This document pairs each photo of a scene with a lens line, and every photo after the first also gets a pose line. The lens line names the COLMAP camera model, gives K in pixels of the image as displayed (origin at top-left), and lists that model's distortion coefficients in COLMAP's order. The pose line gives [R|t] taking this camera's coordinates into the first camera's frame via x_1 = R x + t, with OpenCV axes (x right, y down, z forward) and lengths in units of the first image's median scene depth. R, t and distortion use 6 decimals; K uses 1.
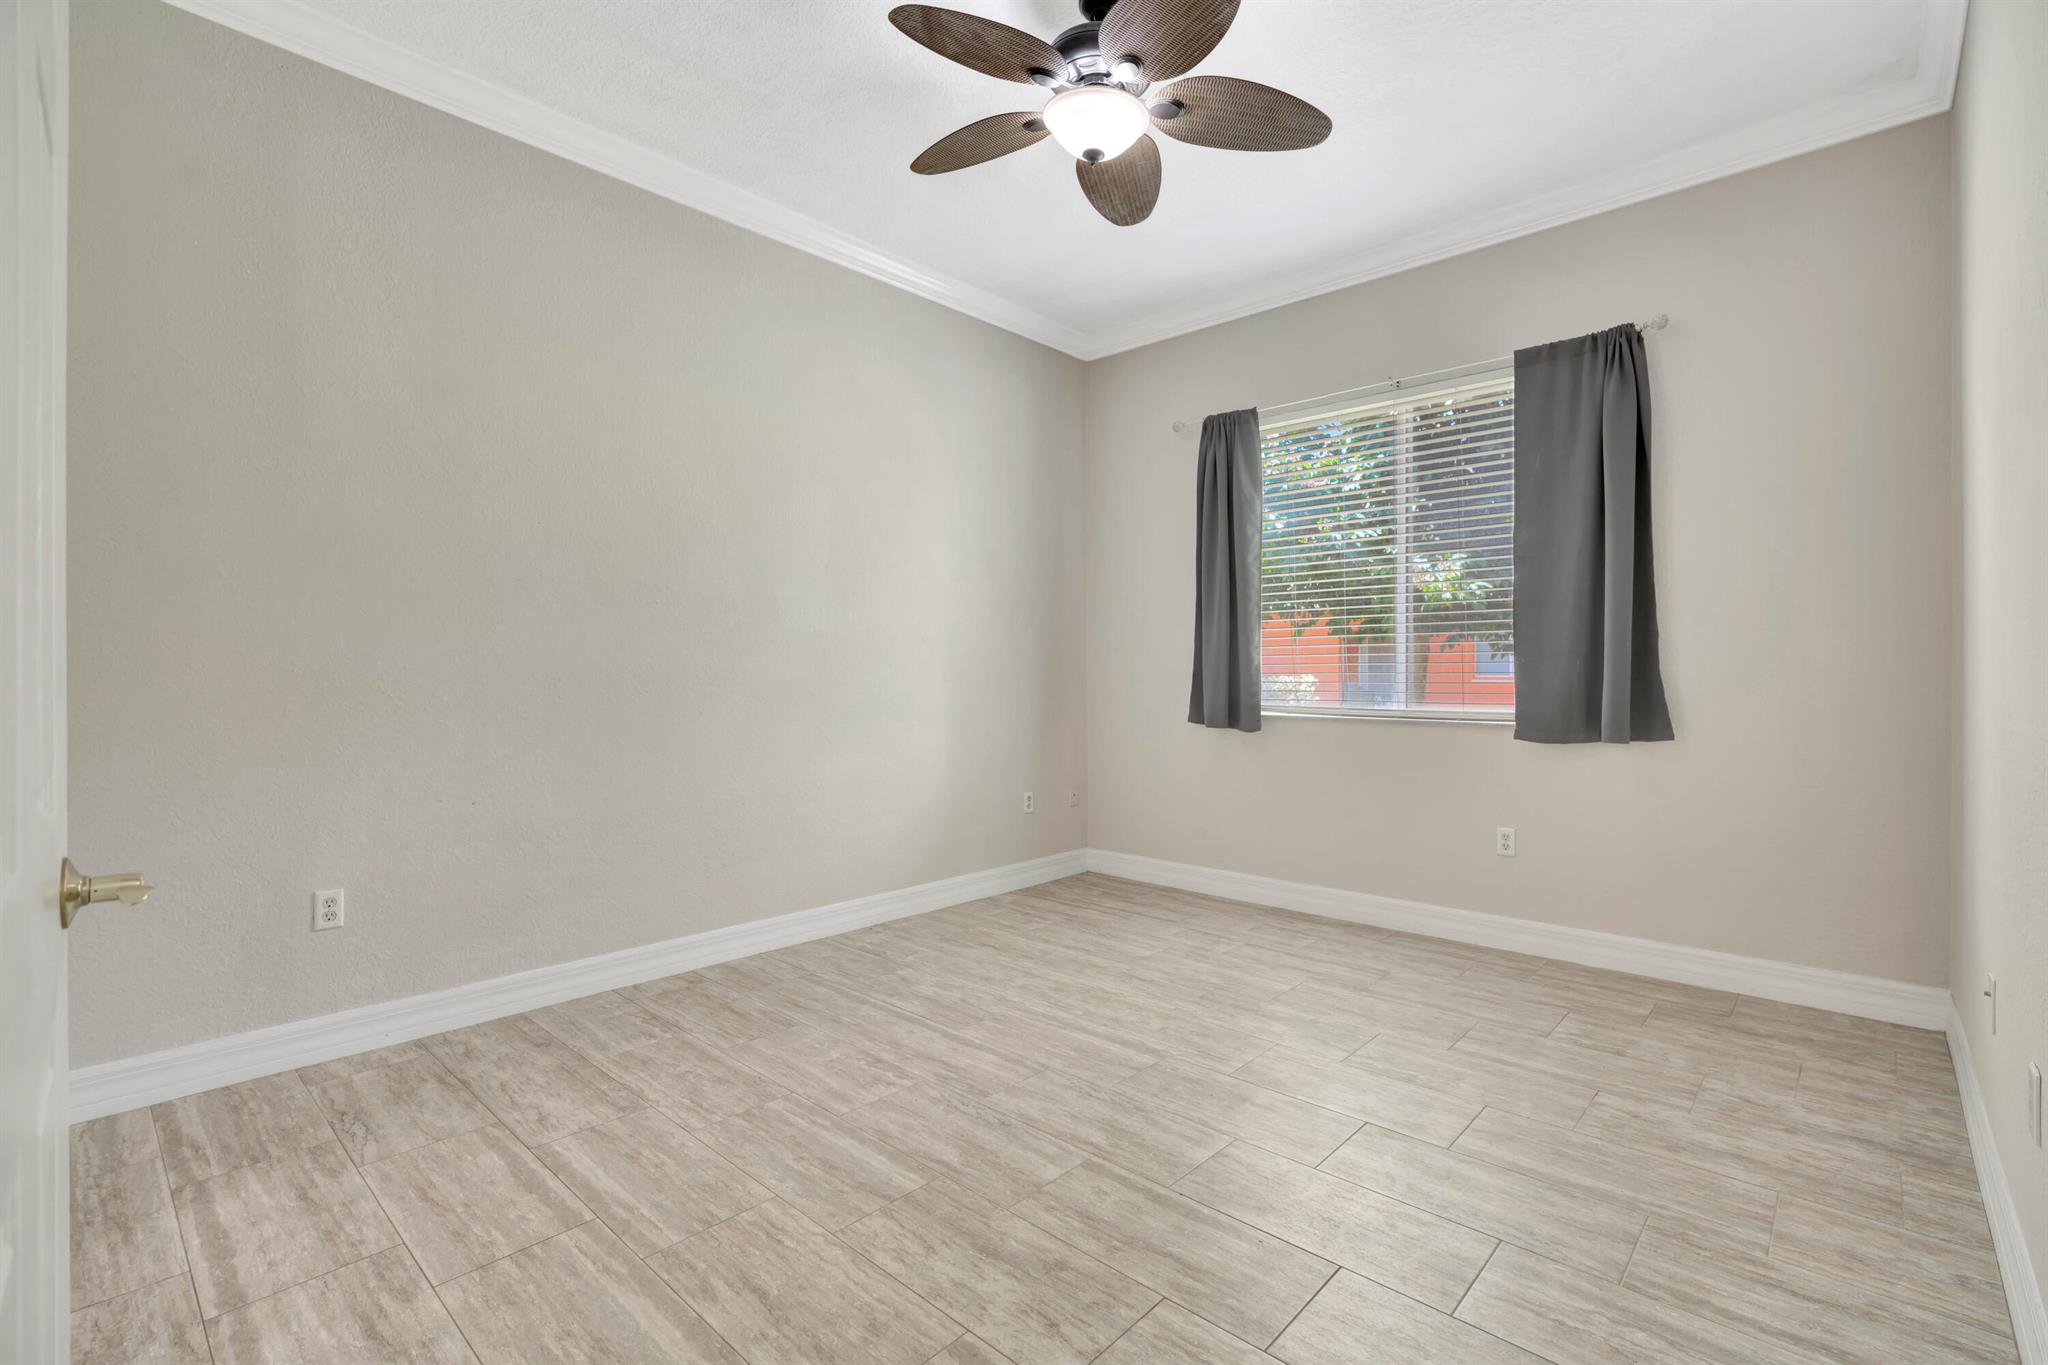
lens RADIAL K [[922.4, 0, 1022.2], [0, 922.4, 688.3], [0, 0, 1]] dist [-0.017184, 0.006352]
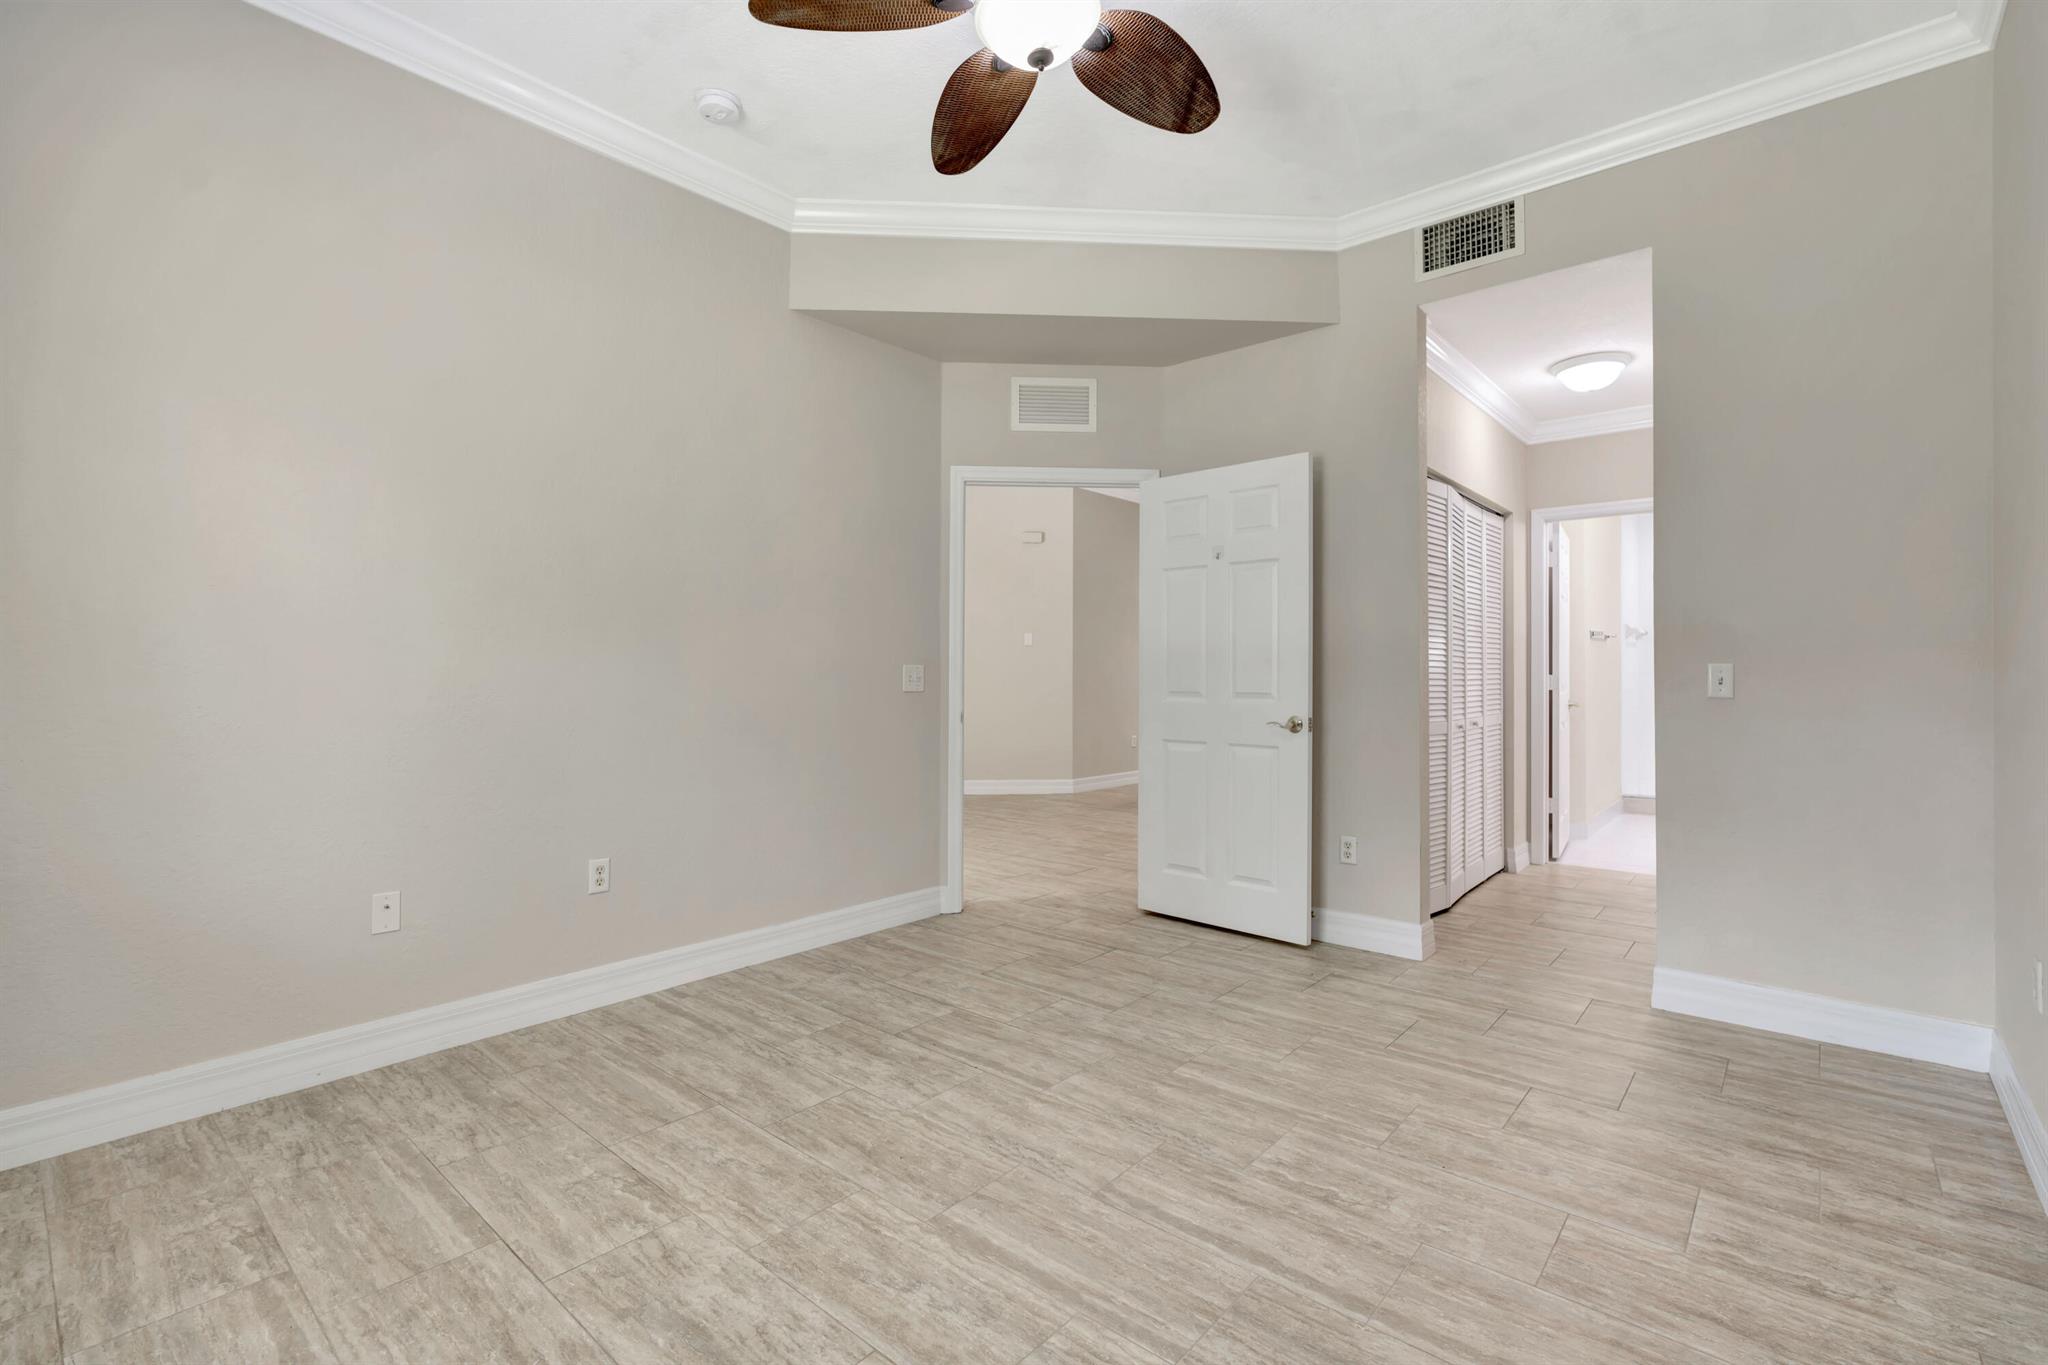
lens RADIAL K [[922.4, 0, 1010.0], [0, 922.4, 661.9], [0, 0, 1]] dist [-0.017184, 0.006352]
pose [[-0.999850, -0.001492, -0.017276, 0.113266], [-0.001589, 0.999983, 0.005636, -0.030177], [0.017268, 0.005663, -0.999835, 1.774068]]
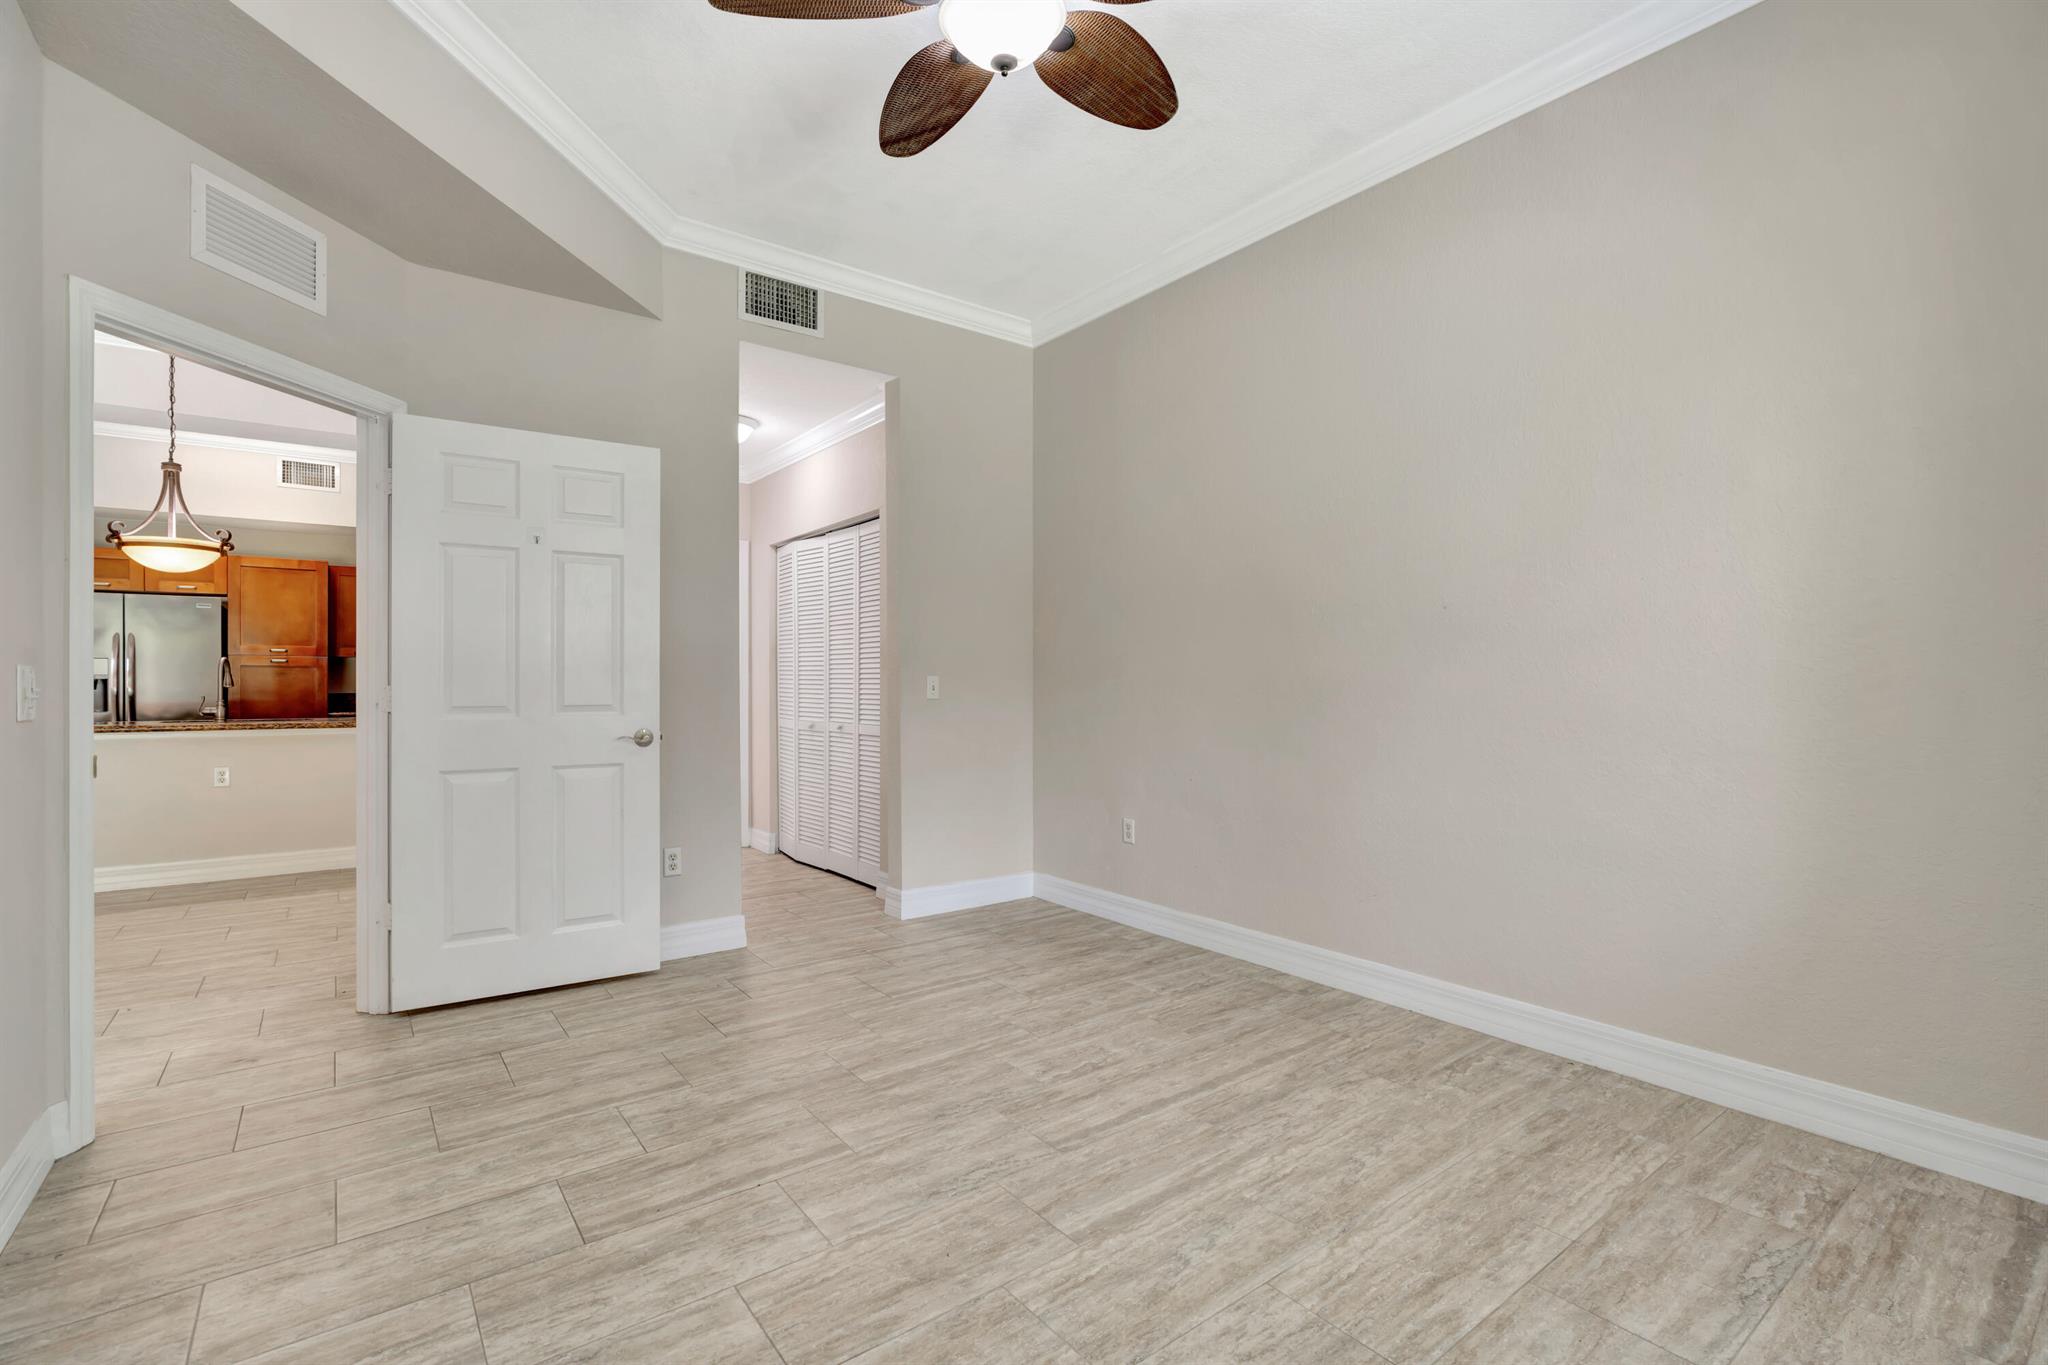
lens RADIAL K [[922.4, 0, 1036.3], [0, 922.4, 686.0], [0, 0, 1]] dist [-0.017184, 0.006352]
pose [[-0.168550, 0.002073, -0.985691, 0.870867], [-0.017751, 0.999829, 0.005138, -0.017195], [0.985533, 0.018363, -0.168484, 1.125909]]
